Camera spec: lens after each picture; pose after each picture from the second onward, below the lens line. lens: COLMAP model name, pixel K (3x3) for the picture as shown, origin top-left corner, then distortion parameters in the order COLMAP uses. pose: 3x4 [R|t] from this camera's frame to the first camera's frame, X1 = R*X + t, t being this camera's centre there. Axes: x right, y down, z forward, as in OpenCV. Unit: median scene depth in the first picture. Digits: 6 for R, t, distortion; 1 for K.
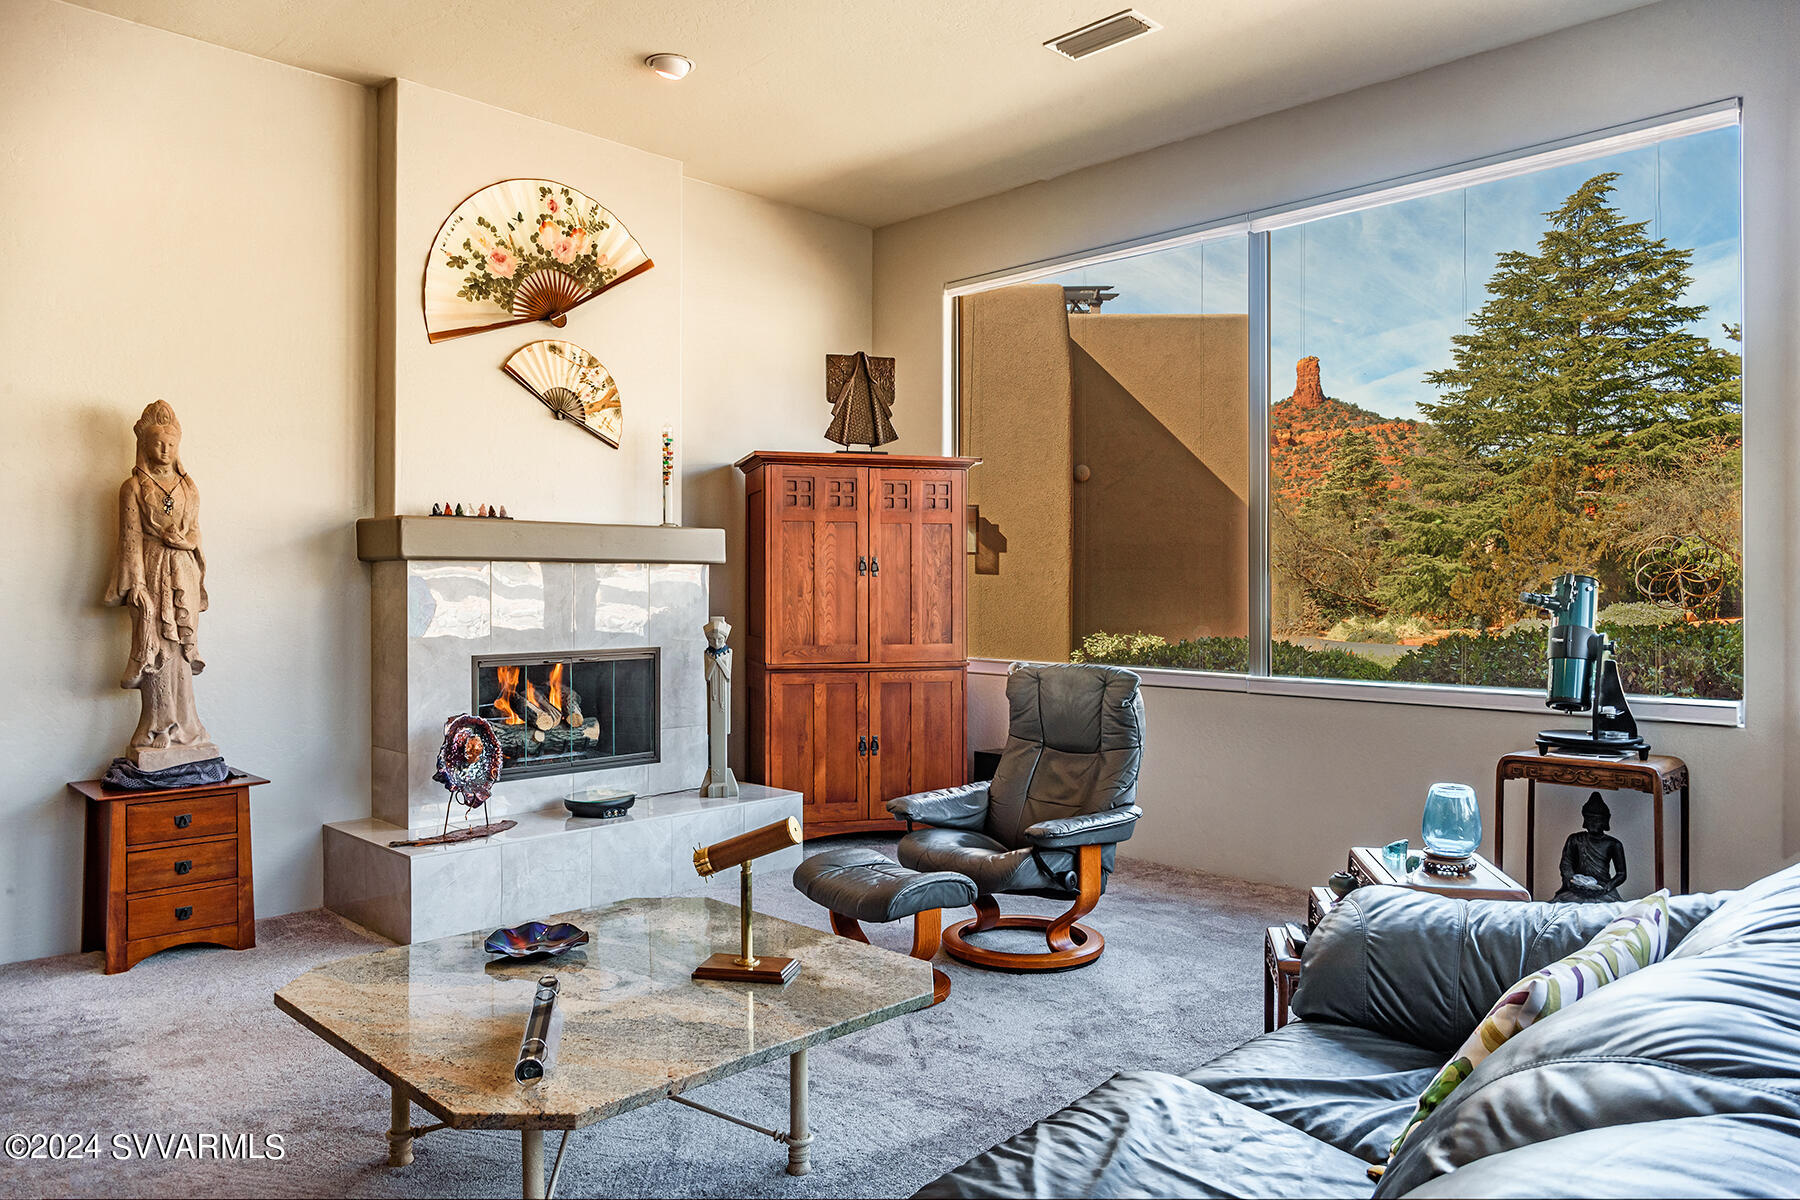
lens RADIAL K [[1211.2, 0, 912.5], [0, 1211.2, 587.9], [0, 0, 1]] dist [-0.008823, -0.003493]
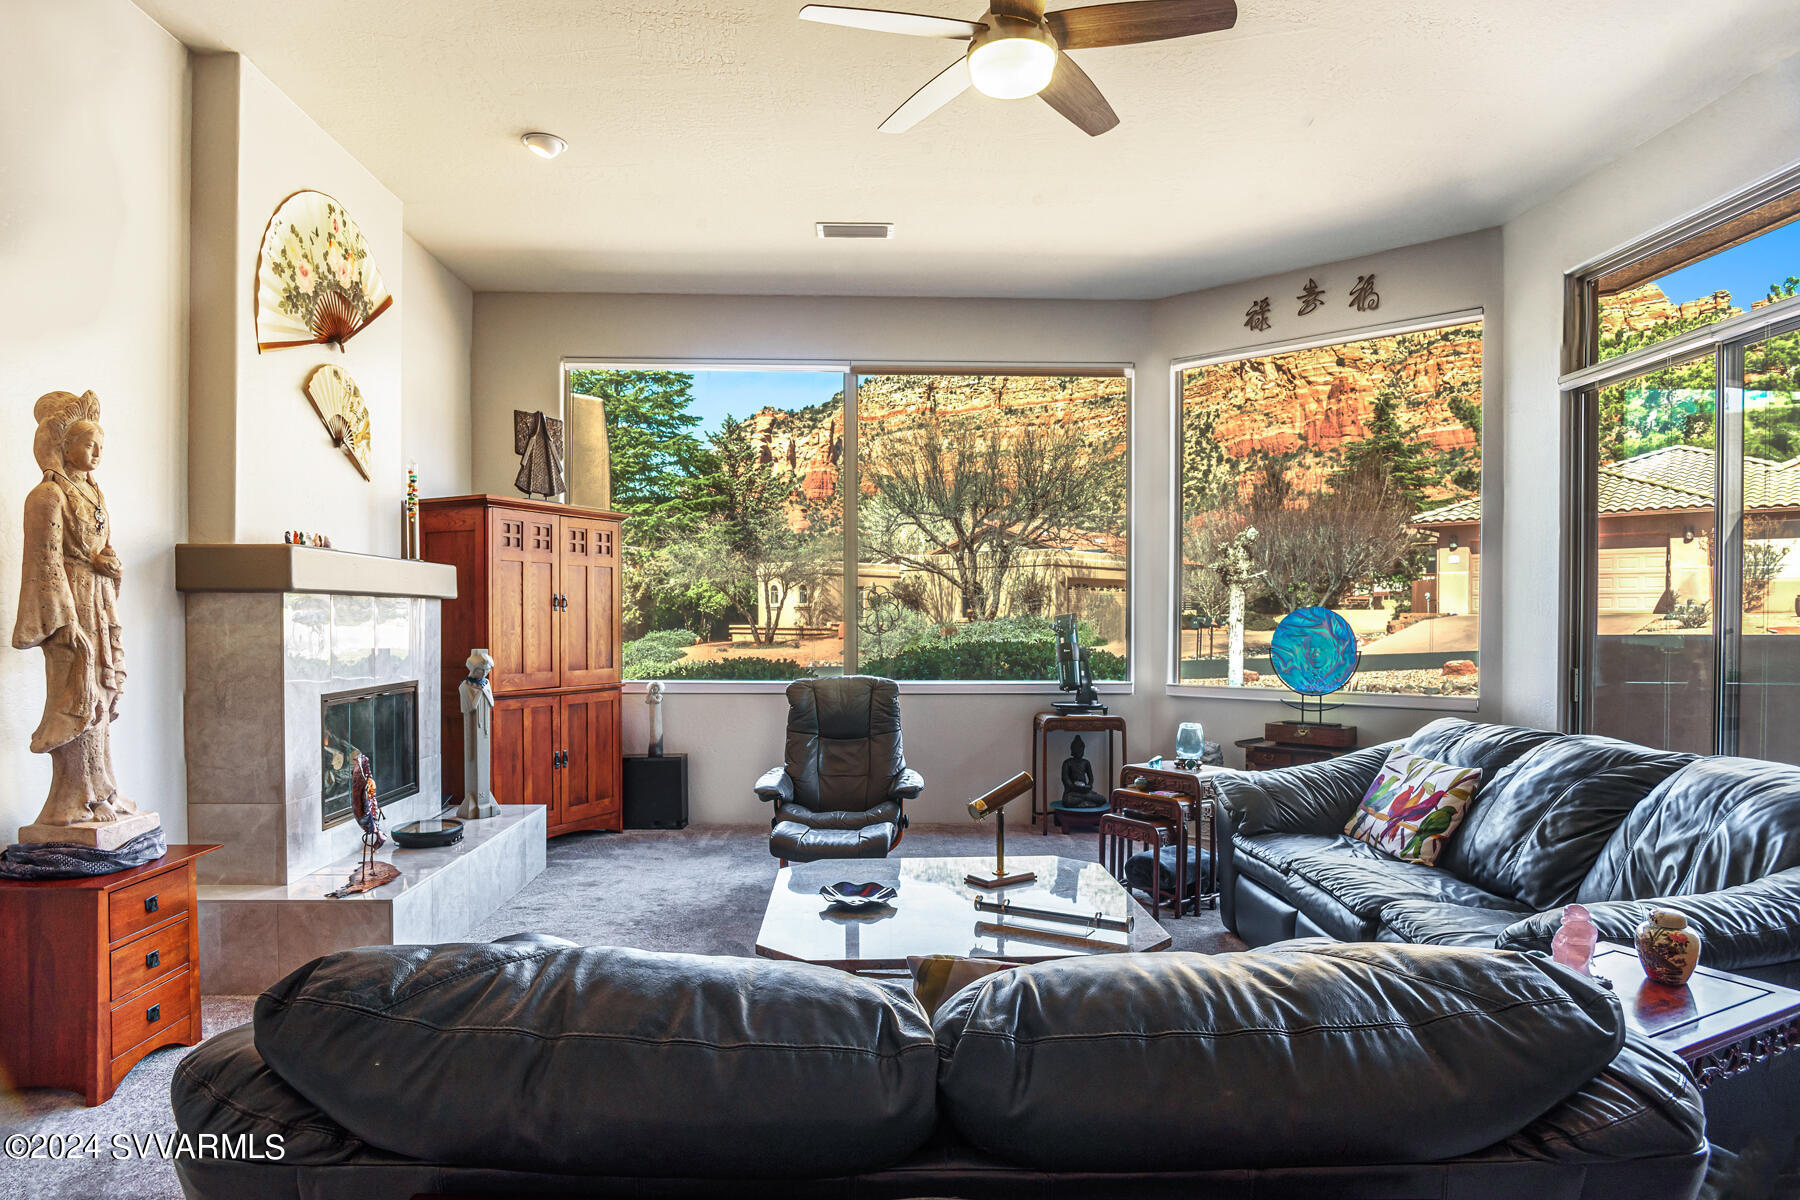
lens RADIAL K [[1048.0, 0, 888.9], [0, 1048.0, 629.0], [0, 0, 1]] dist [-0.028975, -0.001200]
pose [[0.682578, -0.007779, 0.730771, -0.596891], [0.000913, 0.999952, 0.009792, -0.002503], [-0.730812, -0.006017, 0.682552, 0.113407]]
